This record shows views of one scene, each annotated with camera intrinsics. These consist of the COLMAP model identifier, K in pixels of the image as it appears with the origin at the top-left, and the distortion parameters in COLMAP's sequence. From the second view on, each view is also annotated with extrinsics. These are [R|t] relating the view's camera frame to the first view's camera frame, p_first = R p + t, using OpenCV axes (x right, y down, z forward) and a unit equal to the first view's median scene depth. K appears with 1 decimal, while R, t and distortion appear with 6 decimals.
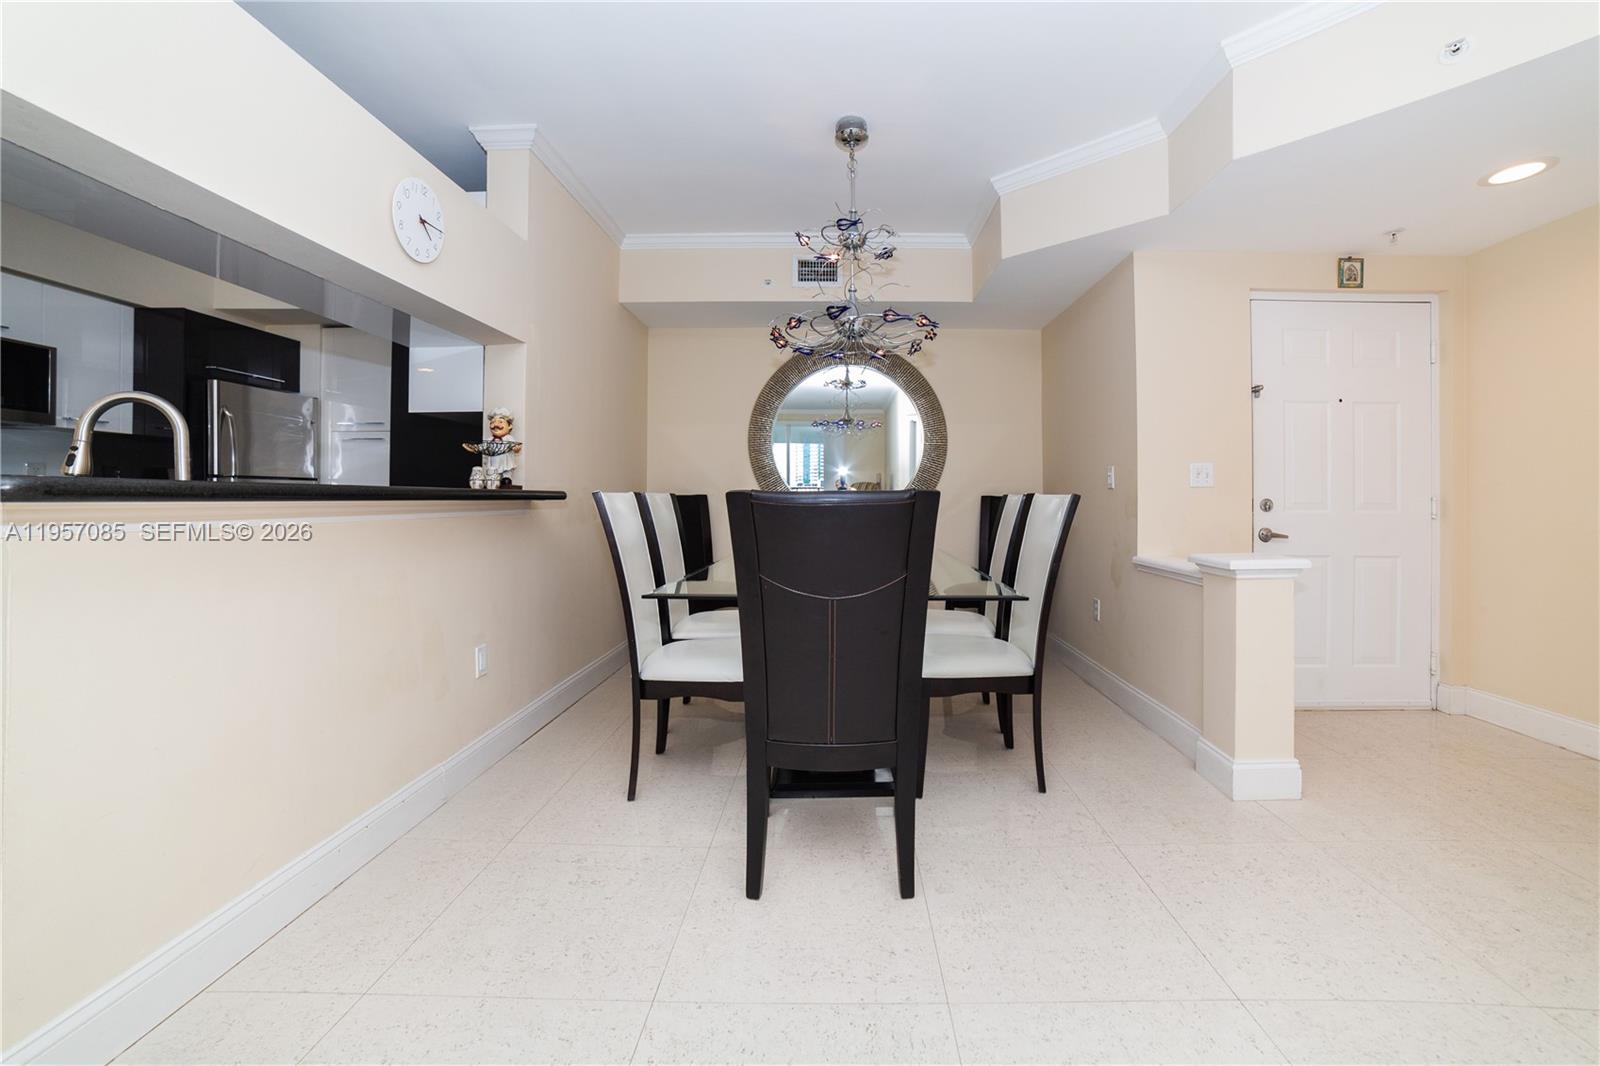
lens RADIAL K [[639.6, 0, 838.2], [0, 639.6, 499.1], [0, 0, 1]] dist [-0.053245, 0.014154]
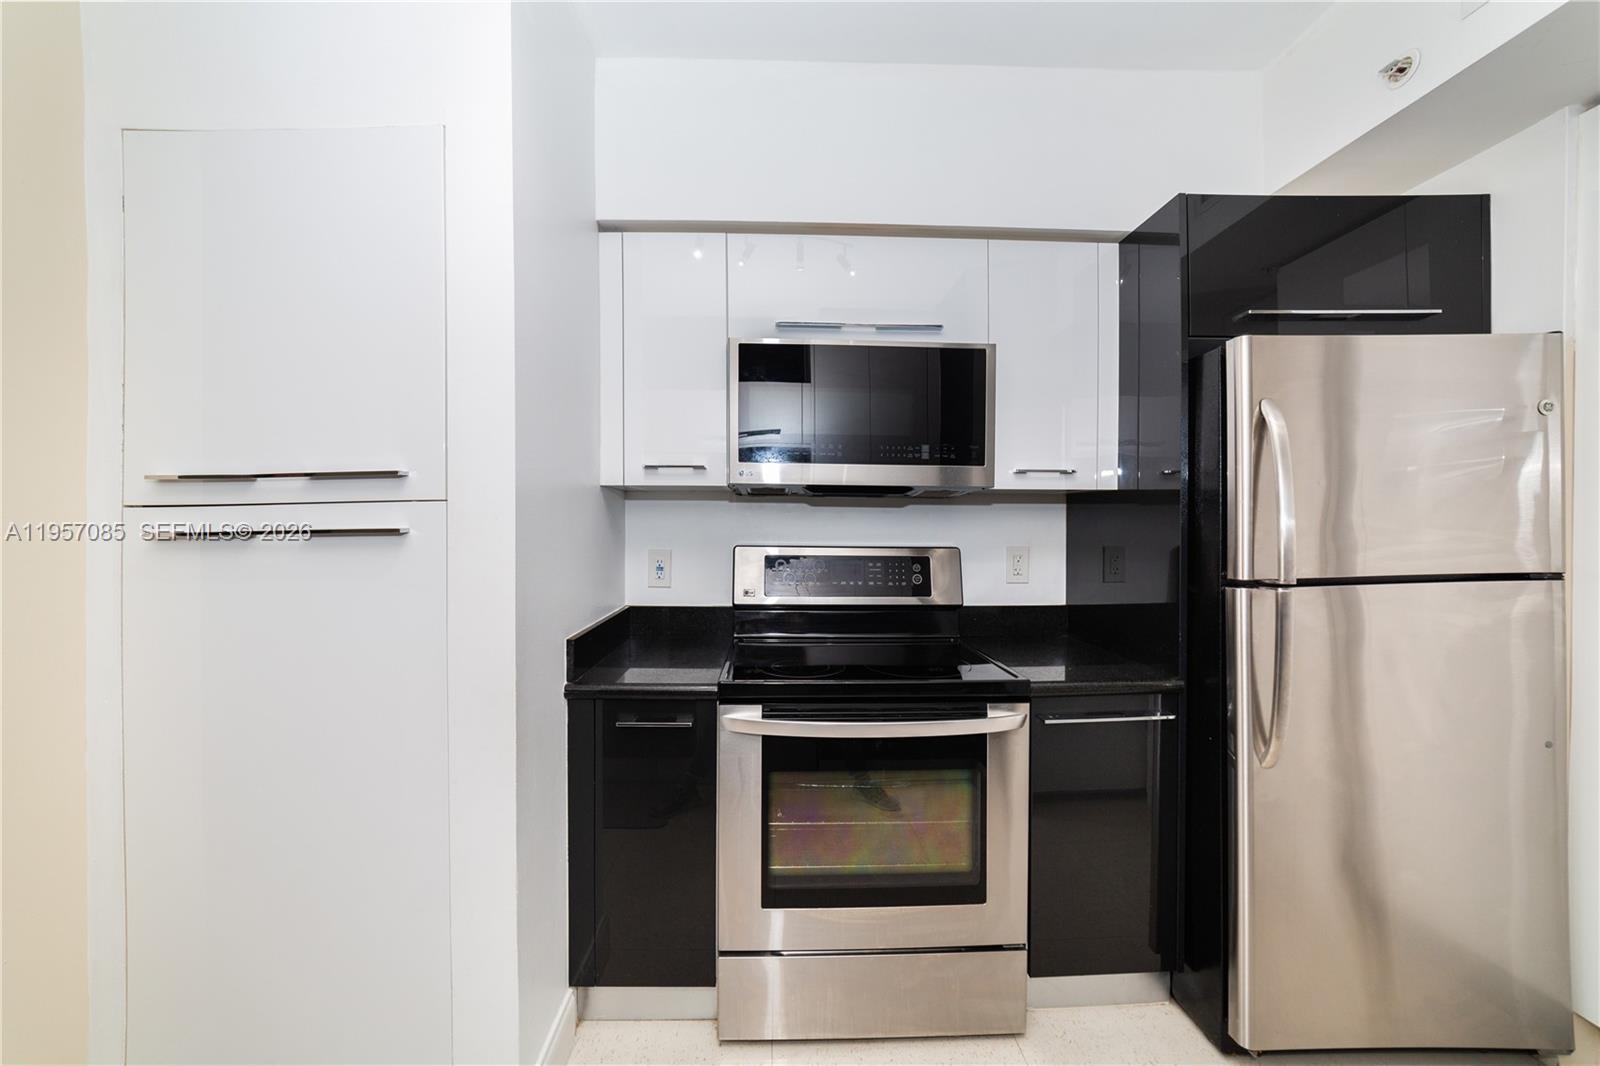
lens RADIAL K [[639.6, 0, 791.9], [0, 639.6, 535.3], [0, 0, 1]] dist [-0.053245, 0.014154]
pose [[0.007182, 0.002716, -0.999971, -0.847125], [-0.000584, 0.999996, 0.002712, -0.093179], [0.999974, 0.000565, 0.007184, 0.962594]]
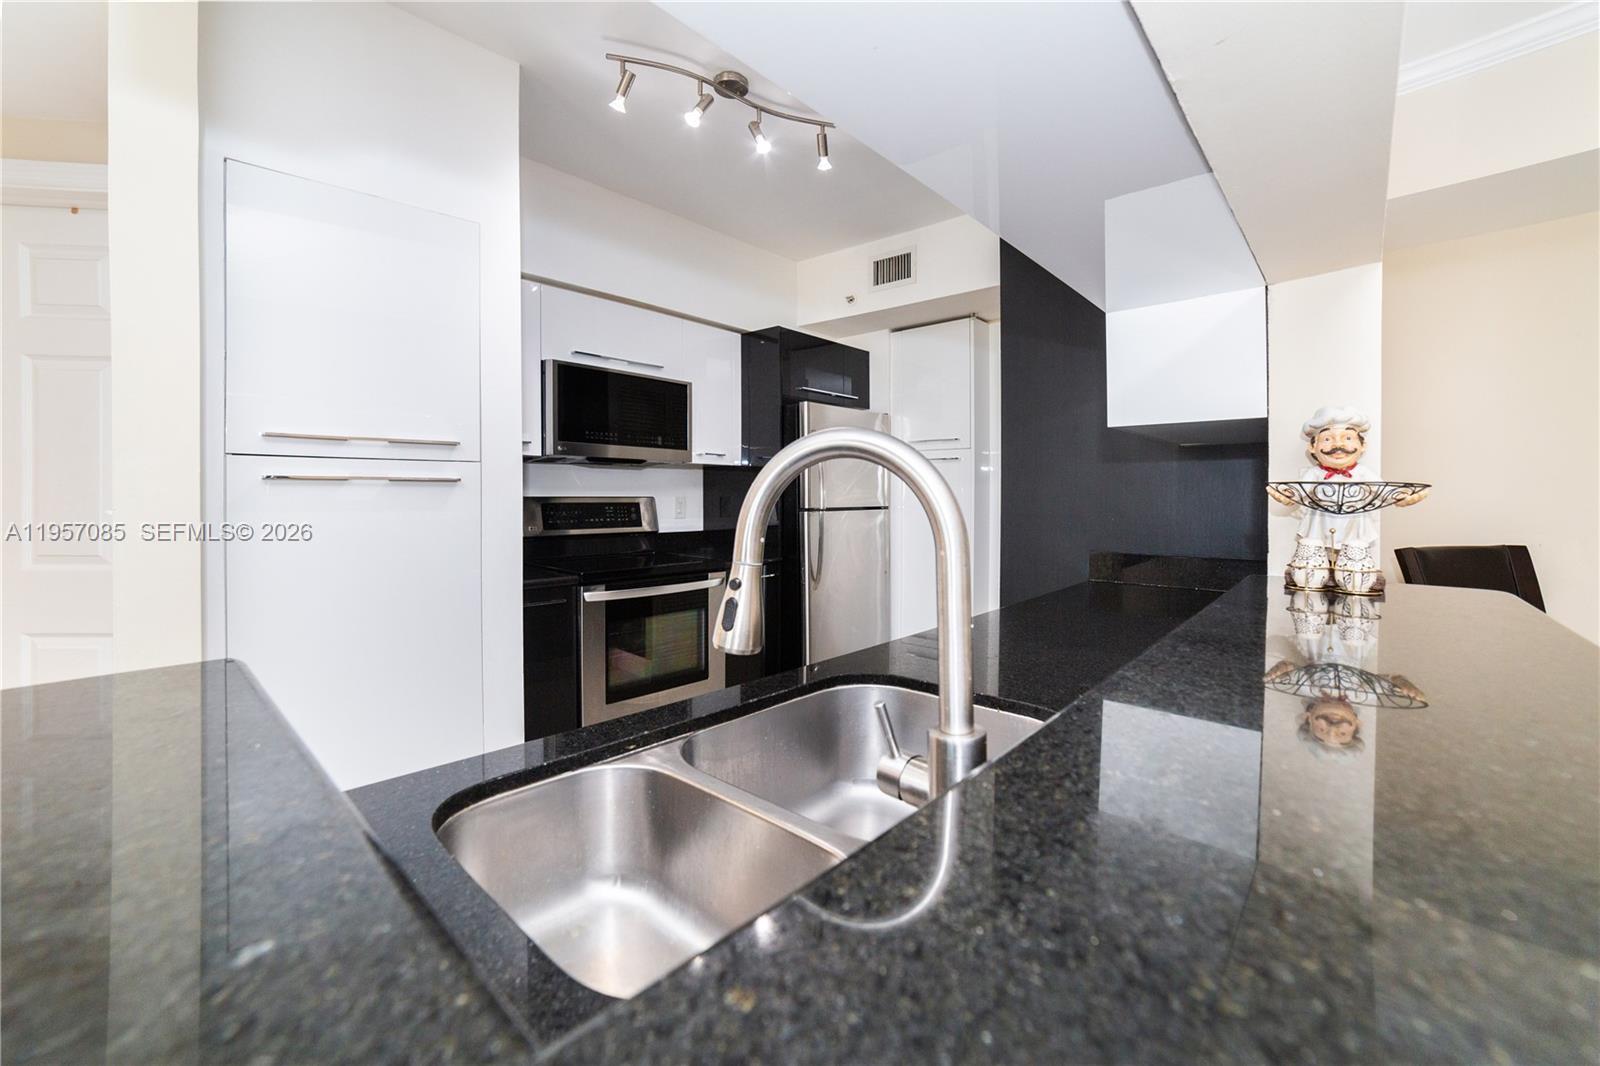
lens RADIAL K [[669.1, 0, 819.5], [0, 669.1, 505.5], [0, 0, 1]] dist [-0.043016, 0.000079]
pose [[0.755146, 0.008165, -0.655505, -0.496010], [-0.000776, 0.999933, 0.011561, -0.075152], [0.655556, -0.008222, 0.755102, 0.377751]]
